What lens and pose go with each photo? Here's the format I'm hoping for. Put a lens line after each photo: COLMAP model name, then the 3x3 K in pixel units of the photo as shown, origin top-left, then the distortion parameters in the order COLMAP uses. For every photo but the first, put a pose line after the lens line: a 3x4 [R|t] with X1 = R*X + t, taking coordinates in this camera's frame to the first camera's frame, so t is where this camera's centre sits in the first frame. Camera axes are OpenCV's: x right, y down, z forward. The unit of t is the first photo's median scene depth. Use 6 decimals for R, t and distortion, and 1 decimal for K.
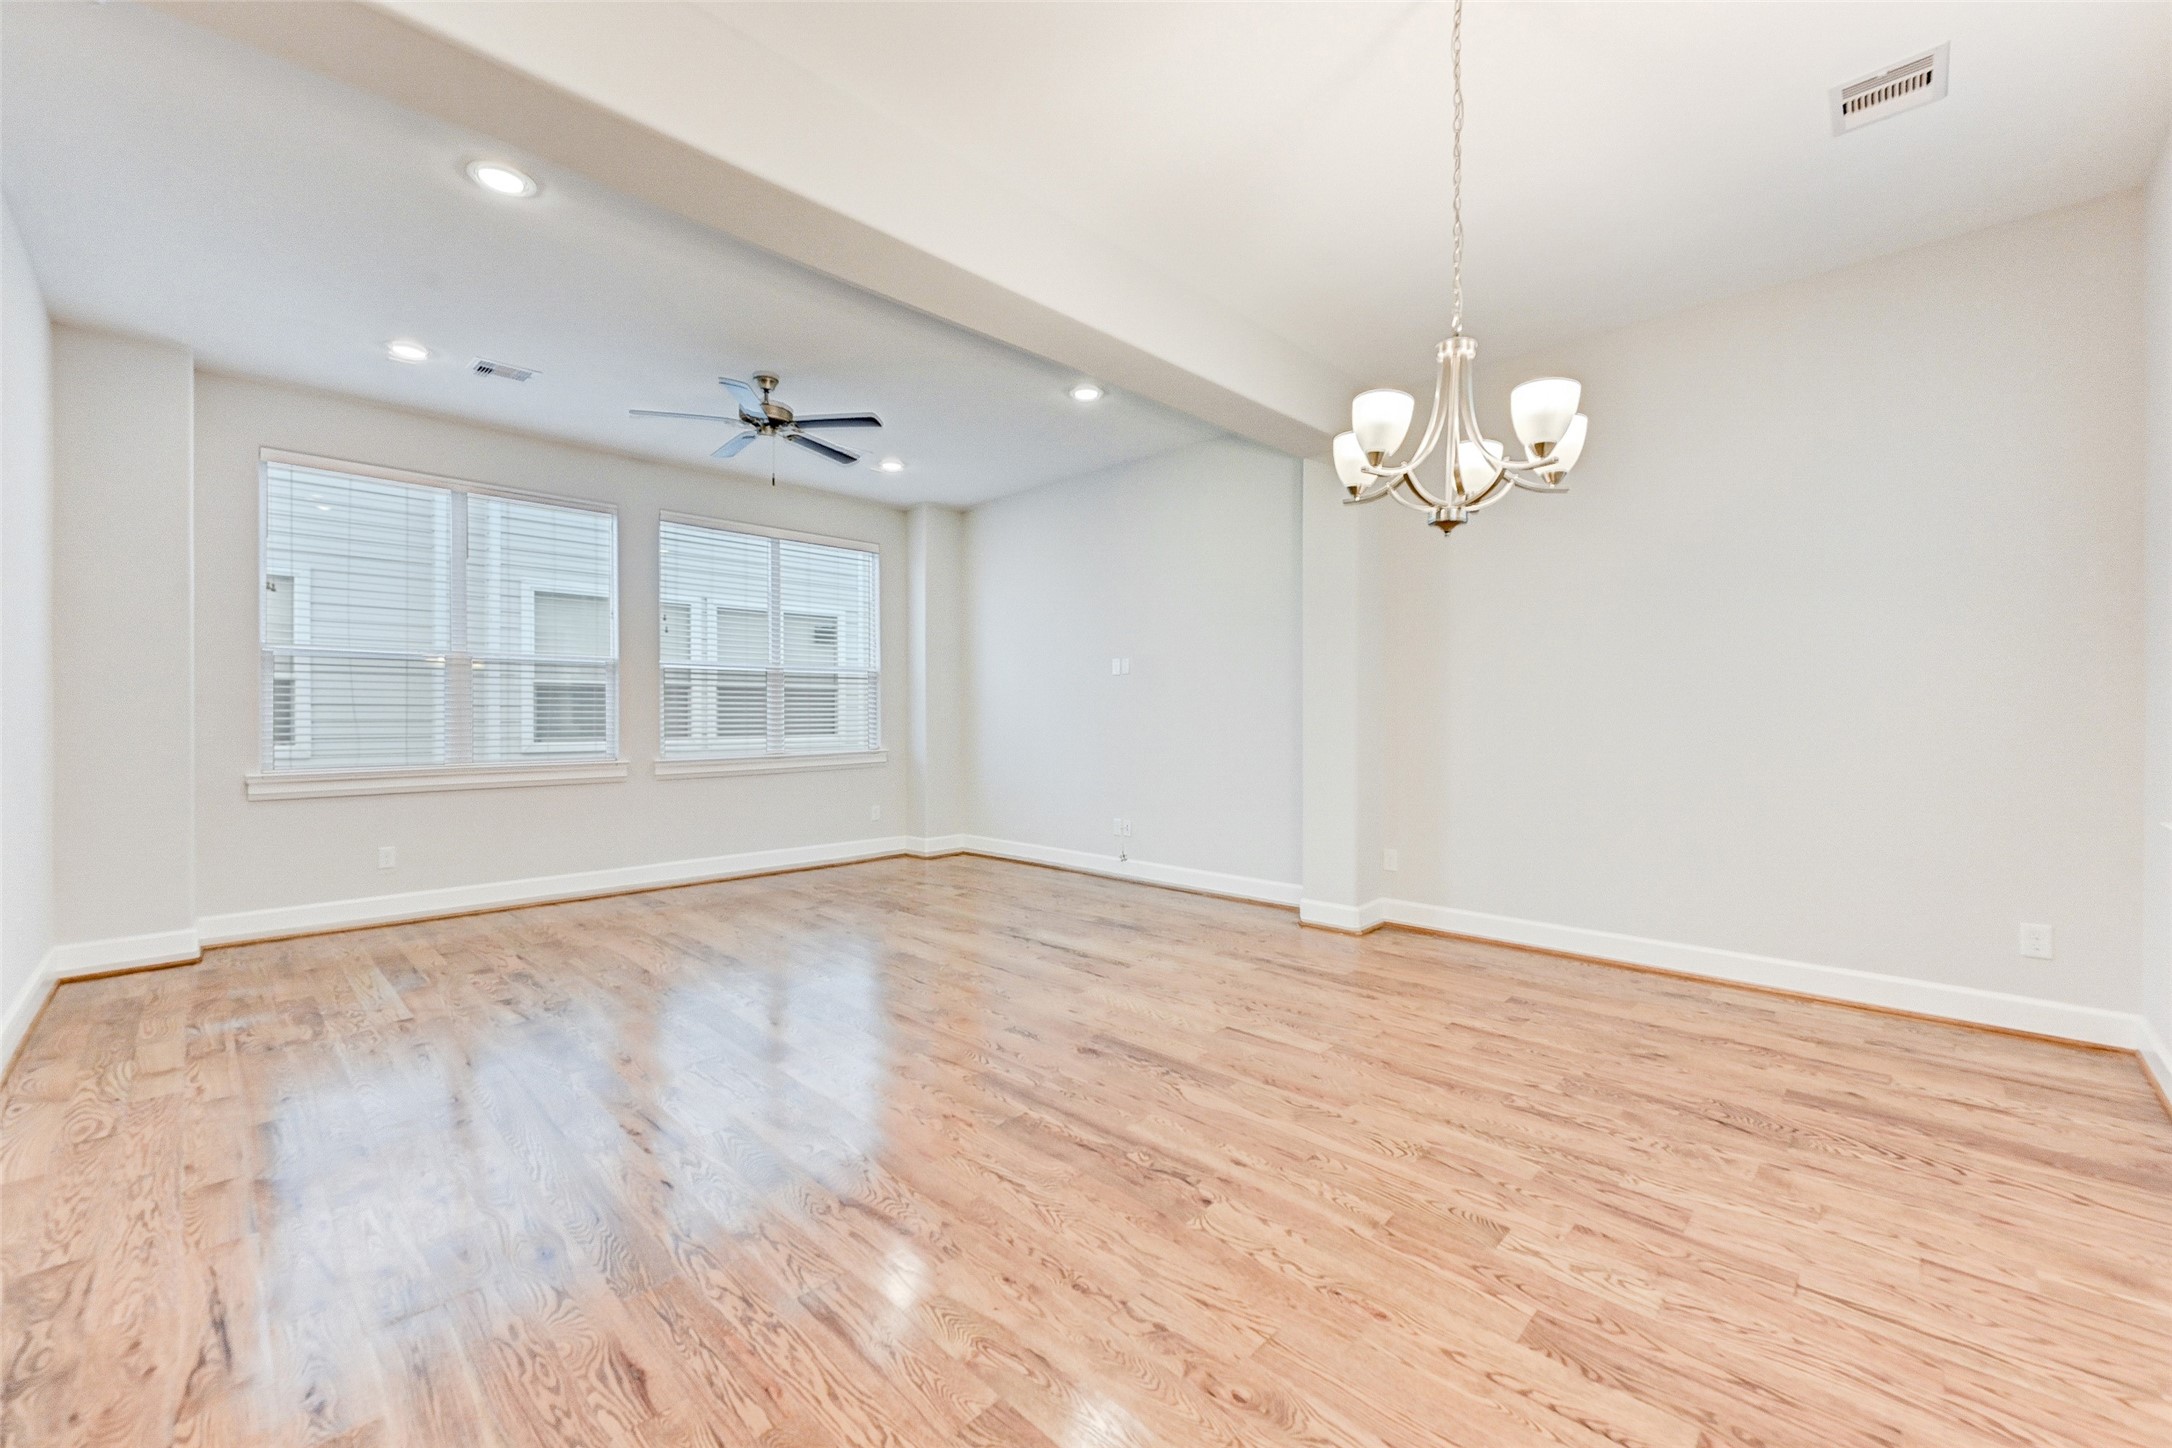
lens RADIAL K [[879.8, 0, 1083.7], [0, 879.8, 695.5], [0, 0, 1]] dist [0.001123, 0.000295]
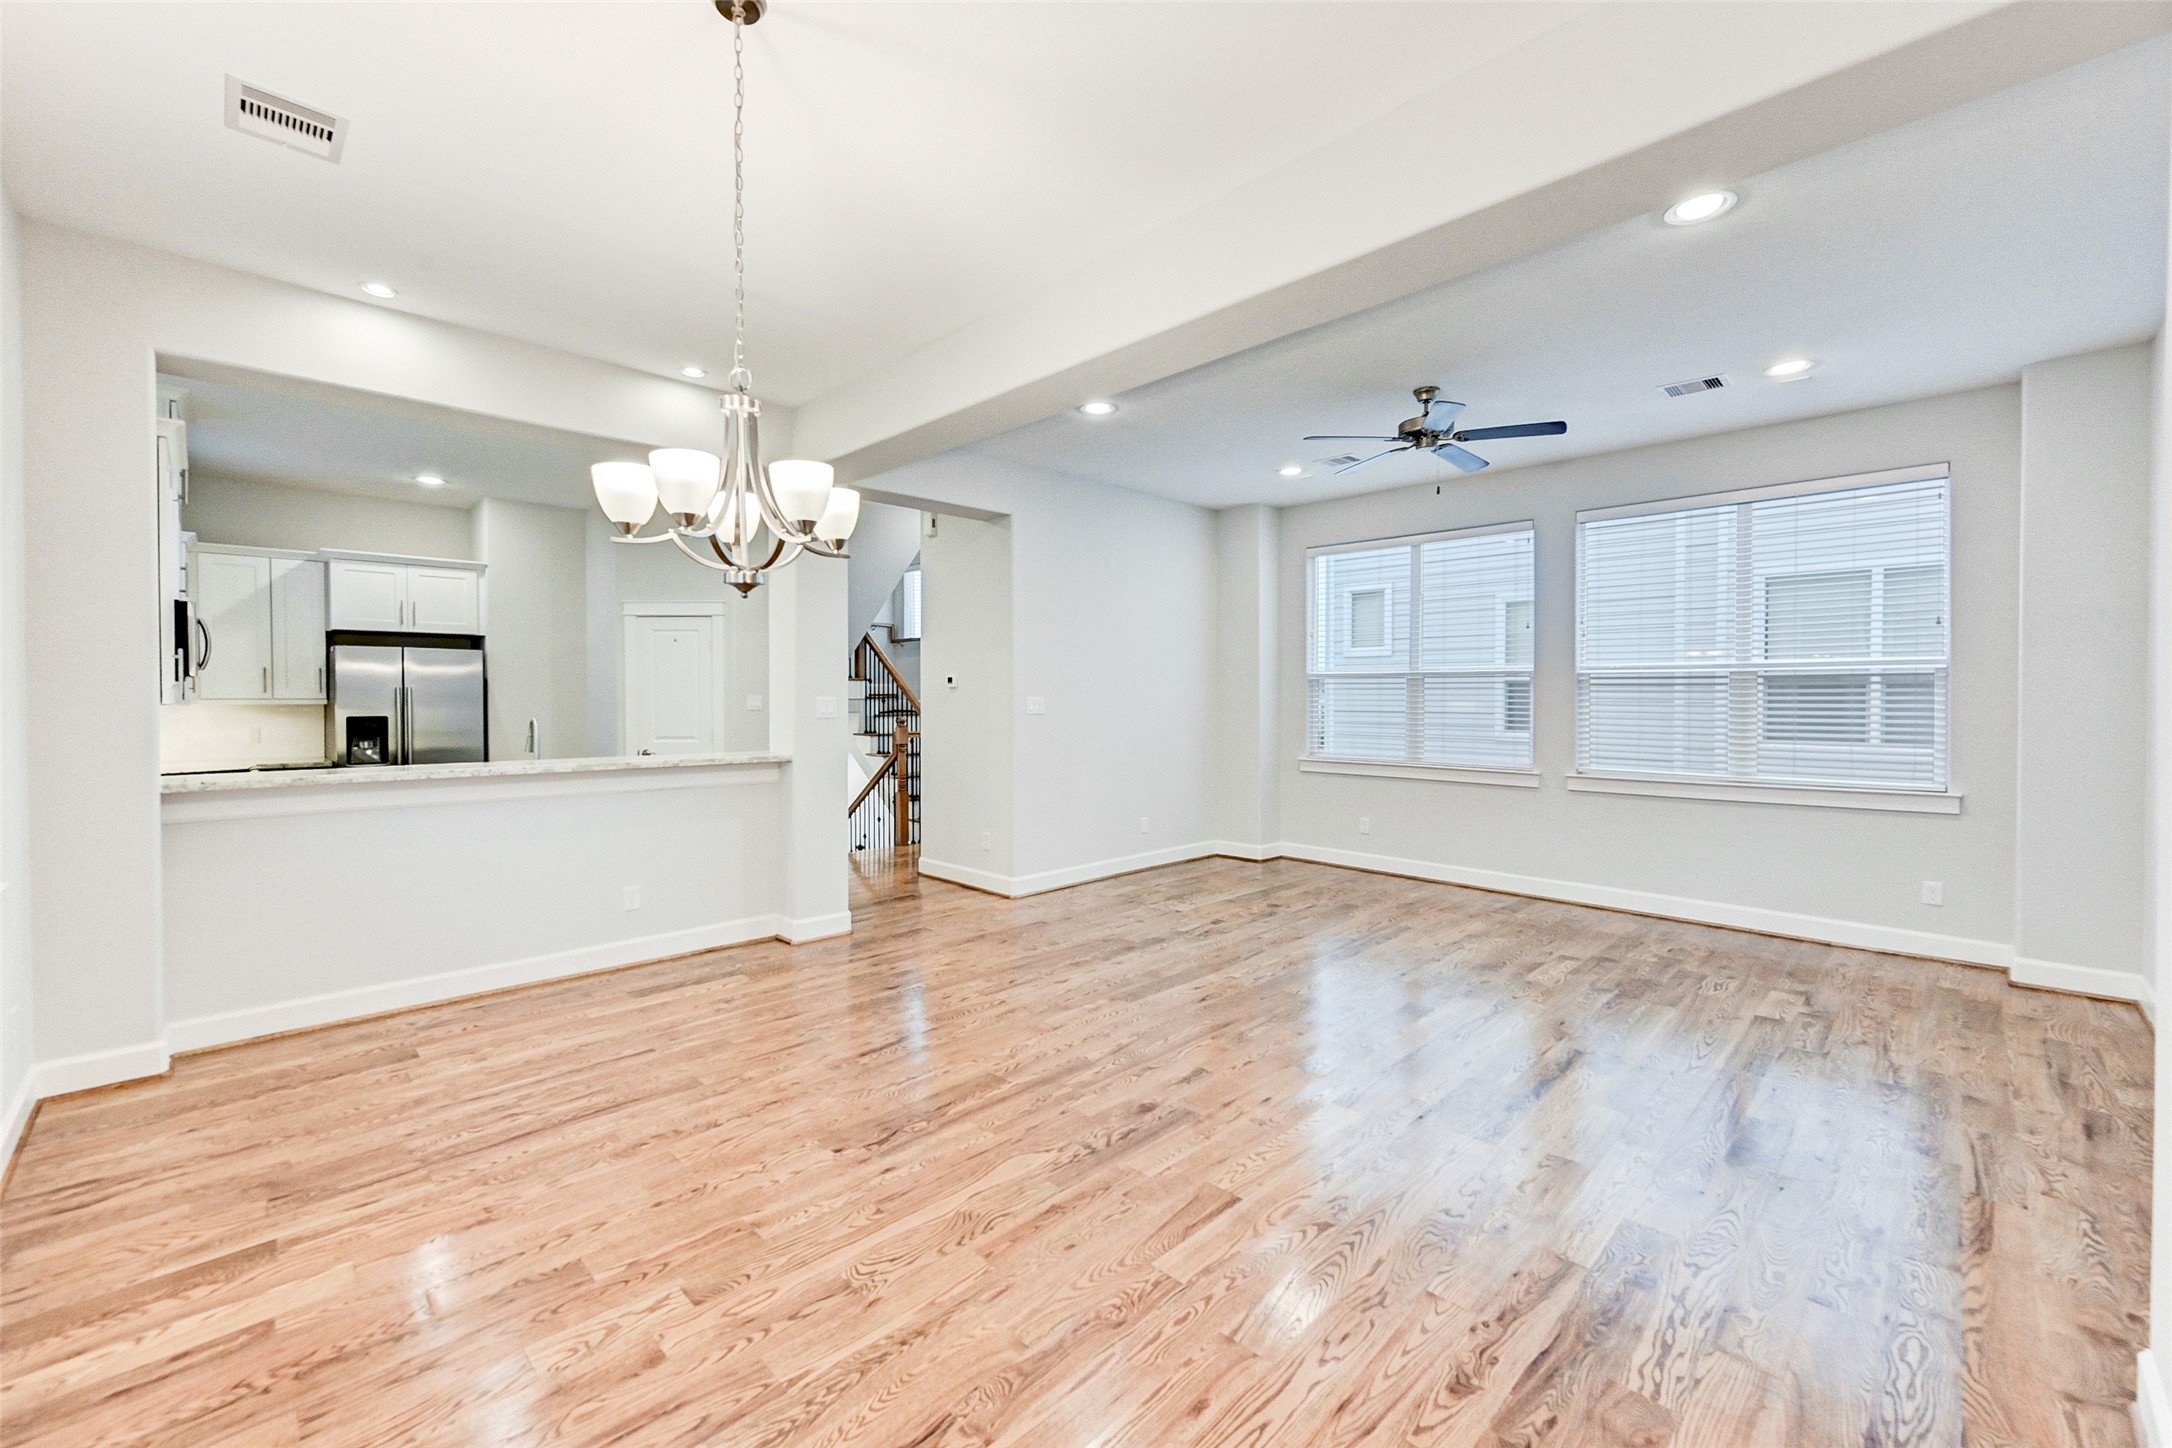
lens RADIAL K [[856.7, 0, 1077.4], [0, 856.7, 720.5], [0, 0, 1]] dist [-0.002366, -0.000283]
pose [[-0.014027, 0.030543, -0.999435, 1.042952], [0.021299, 0.999316, 0.030240, -0.052032], [0.999675, -0.020862, -0.014667, 1.071946]]
